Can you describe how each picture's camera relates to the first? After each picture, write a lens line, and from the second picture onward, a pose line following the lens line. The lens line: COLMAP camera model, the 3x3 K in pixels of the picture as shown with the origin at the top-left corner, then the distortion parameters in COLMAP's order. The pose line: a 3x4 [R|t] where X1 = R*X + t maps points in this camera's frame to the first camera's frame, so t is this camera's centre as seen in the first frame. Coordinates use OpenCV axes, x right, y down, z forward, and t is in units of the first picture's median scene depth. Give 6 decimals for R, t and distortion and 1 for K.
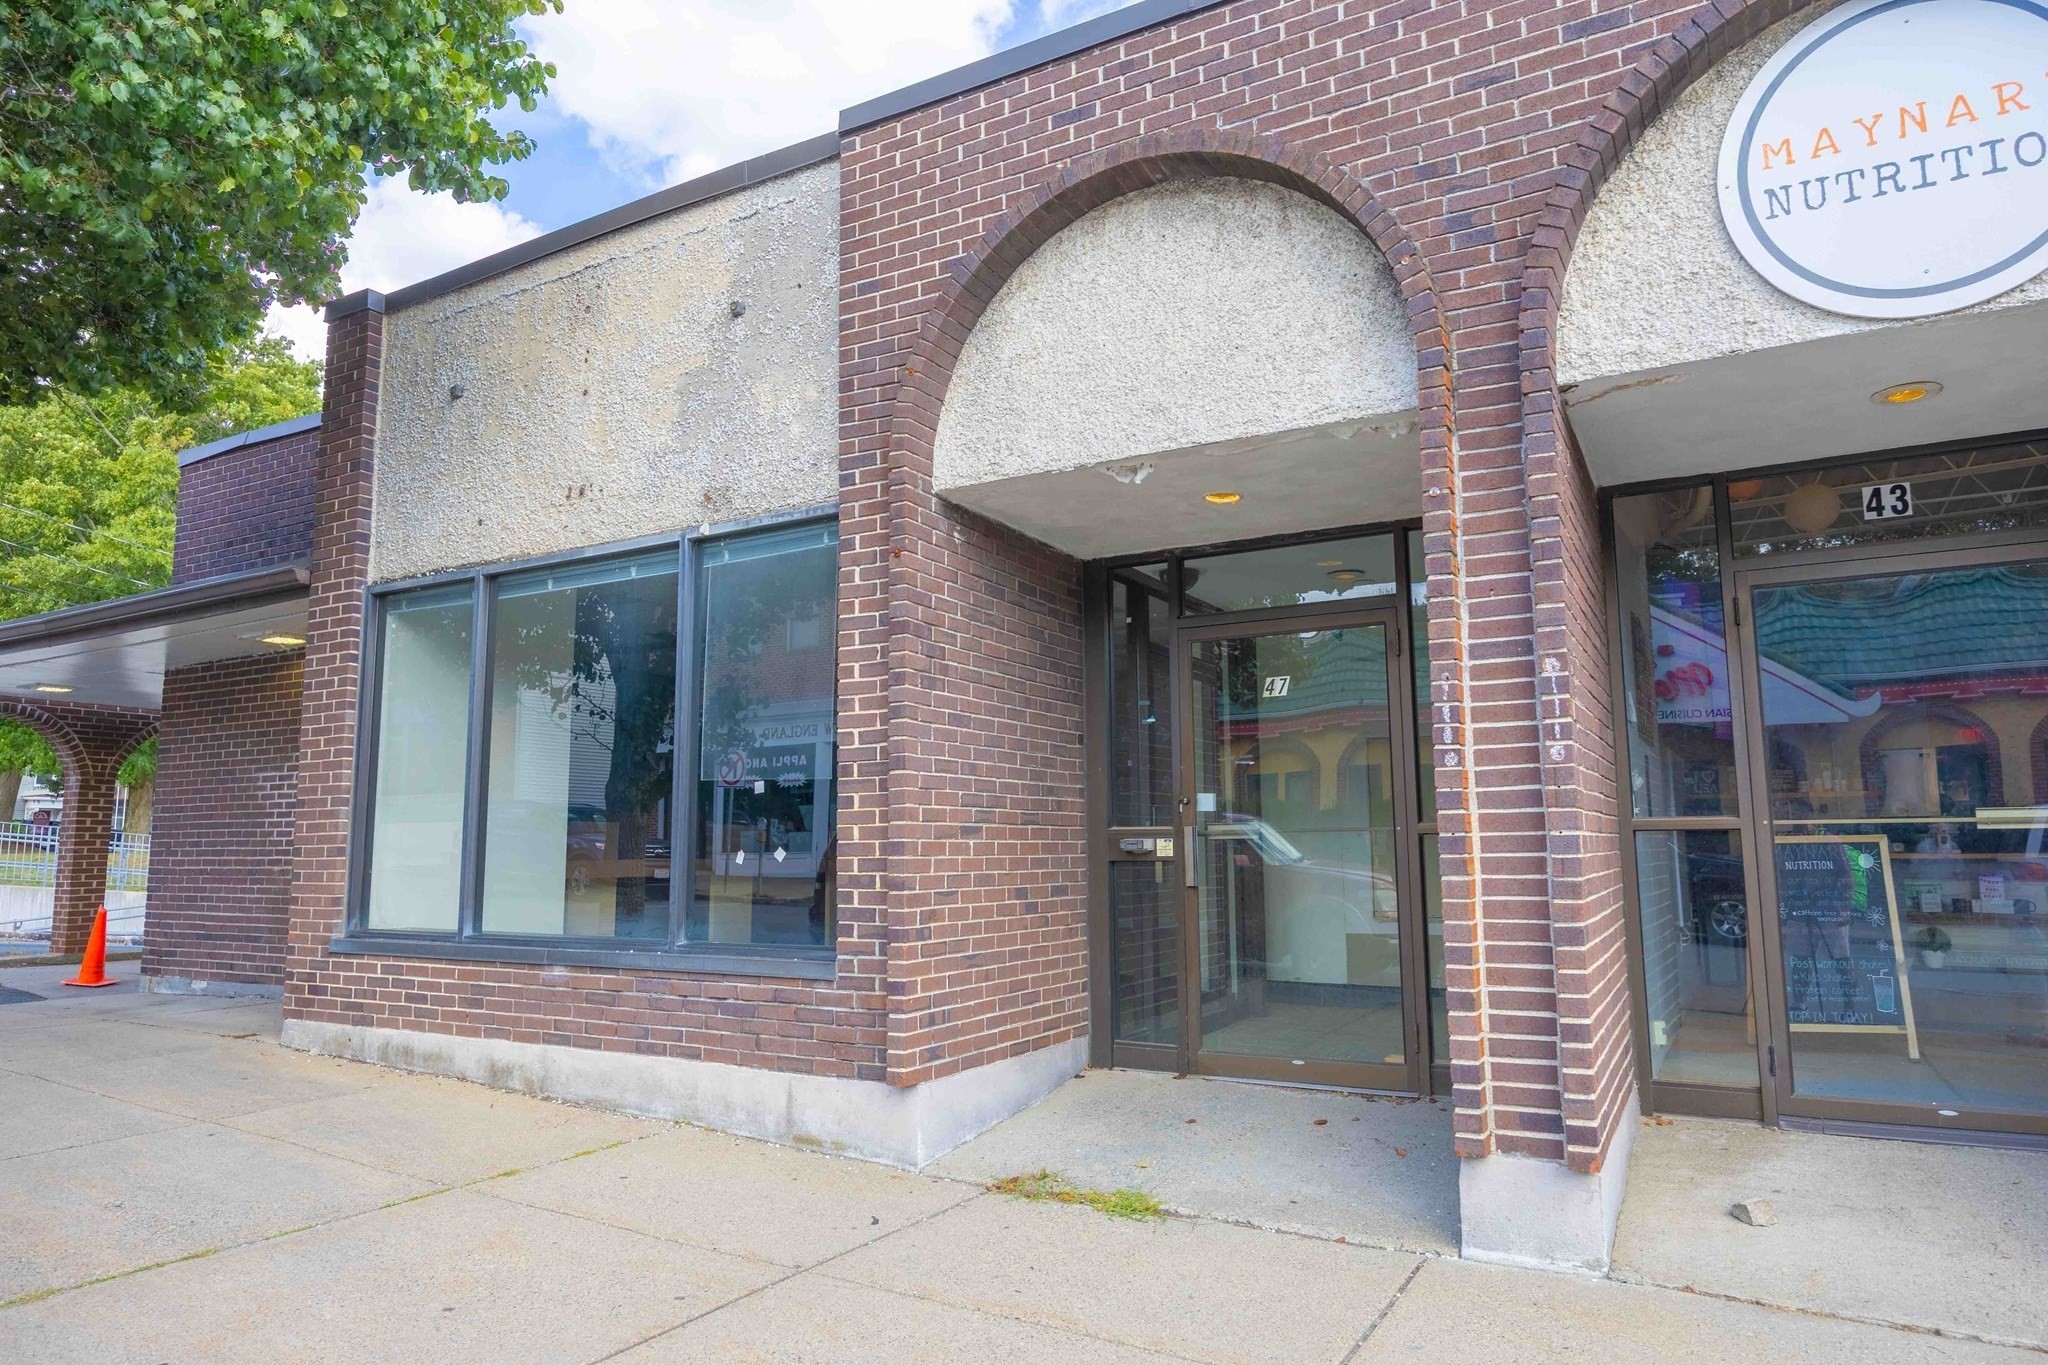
lens RADIAL K [[1270.4, 0, 1019.6], [0, 1270.4, 686.4], [0, 0, 1]] dist [-0.006061, 0.000855]
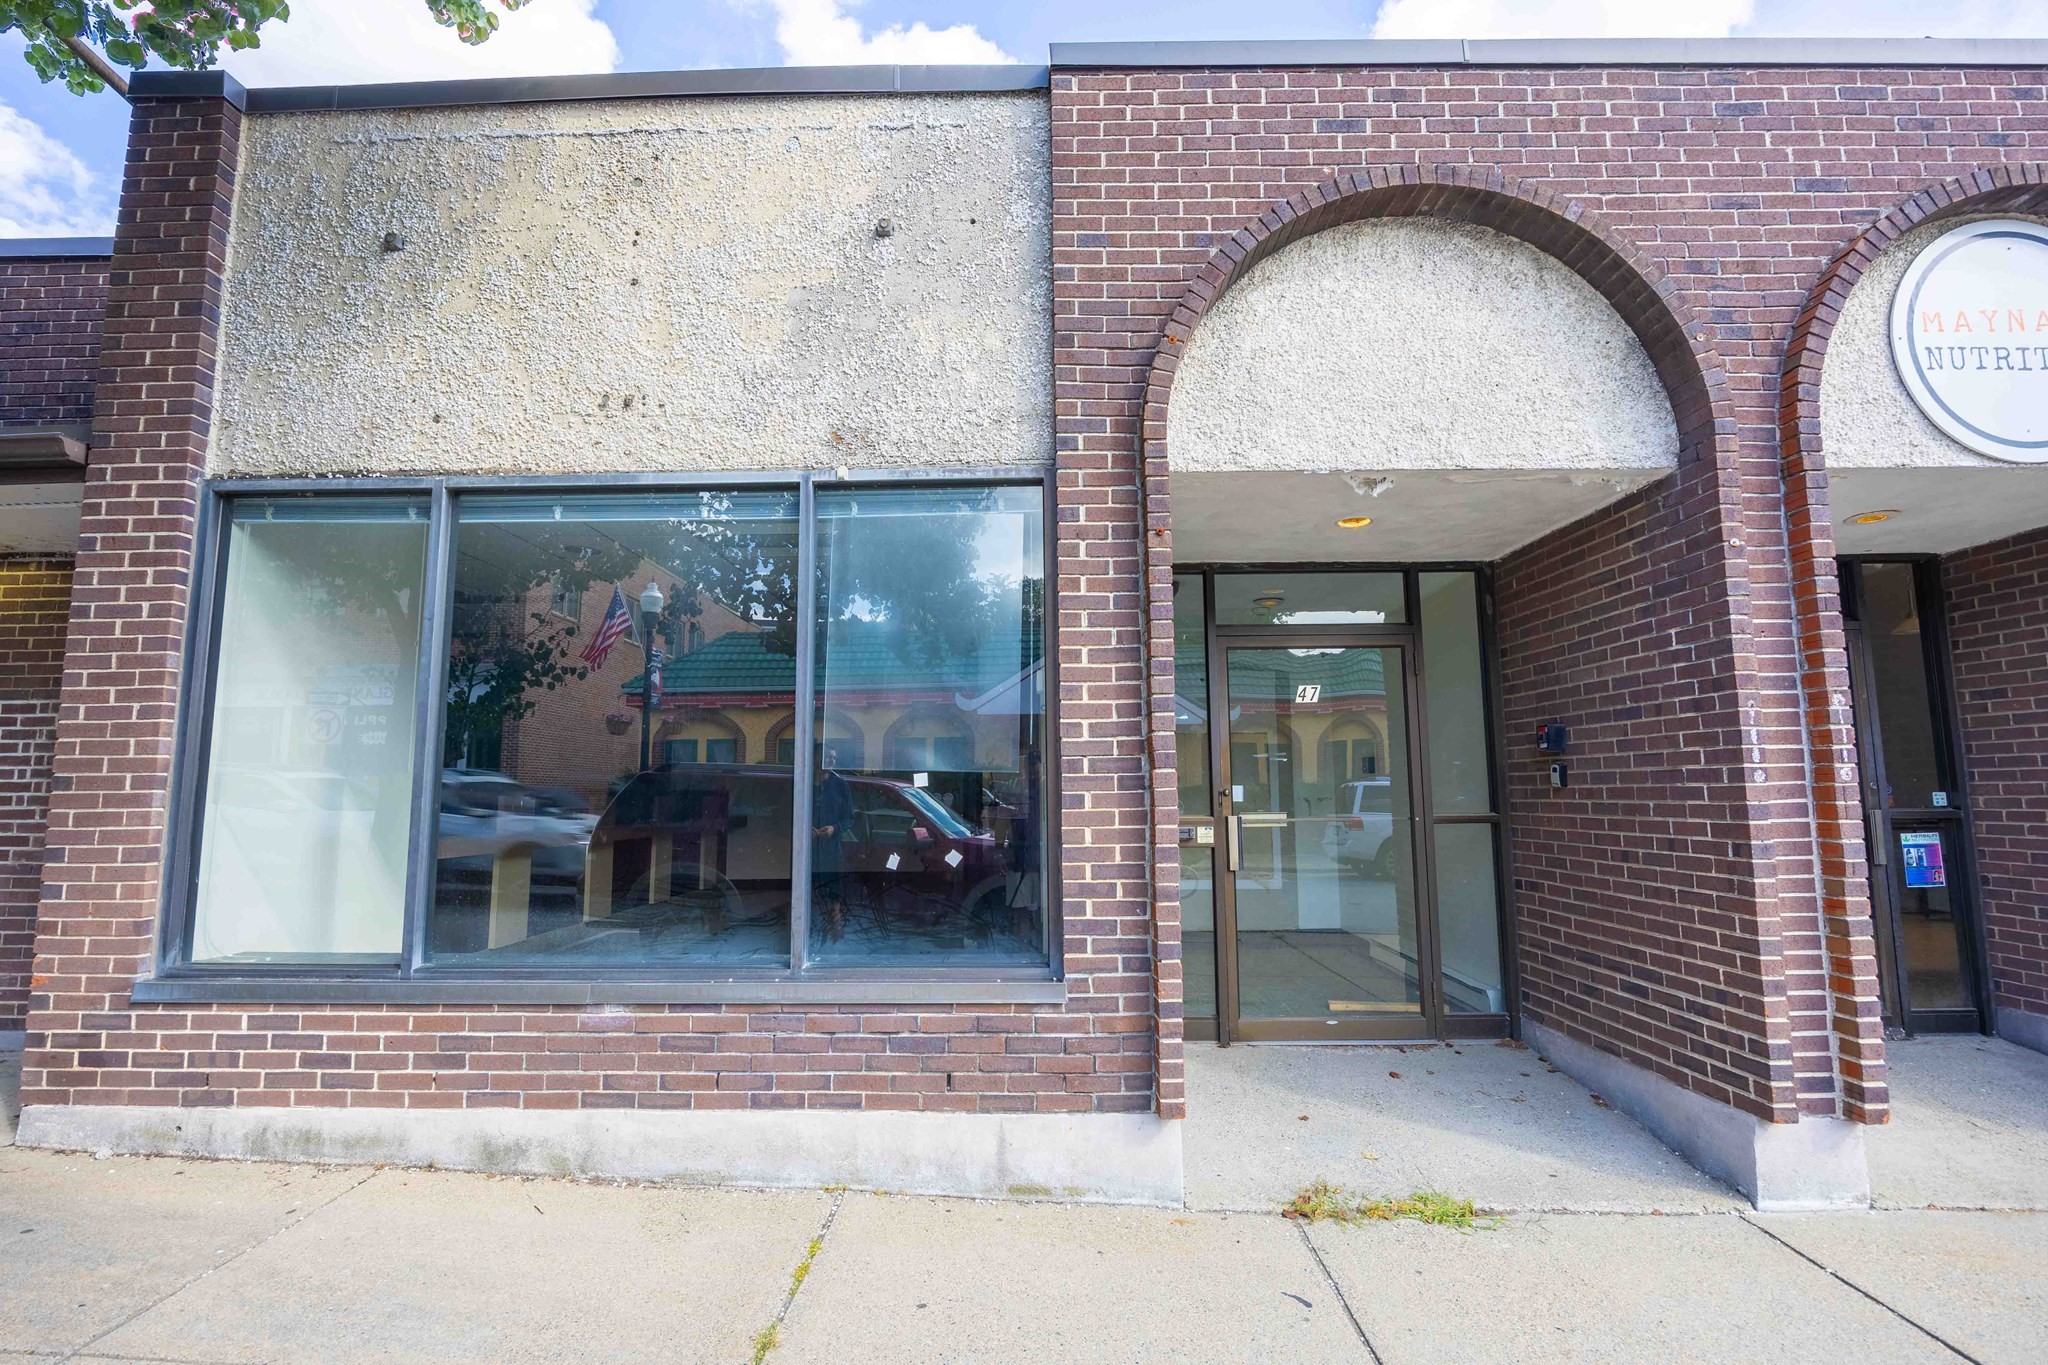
lens RADIAL K [[939.3, 0, 1022.1], [0, 939.3, 685.9], [0, 0, 1]] dist [-0.014124, -0.000113]
pose [[0.874860, 0.057626, 0.480935, -0.456347], [-0.061345, 0.998085, -0.008000, 0.016390], [-0.480475, -0.022504, 0.876720, 0.408147]]
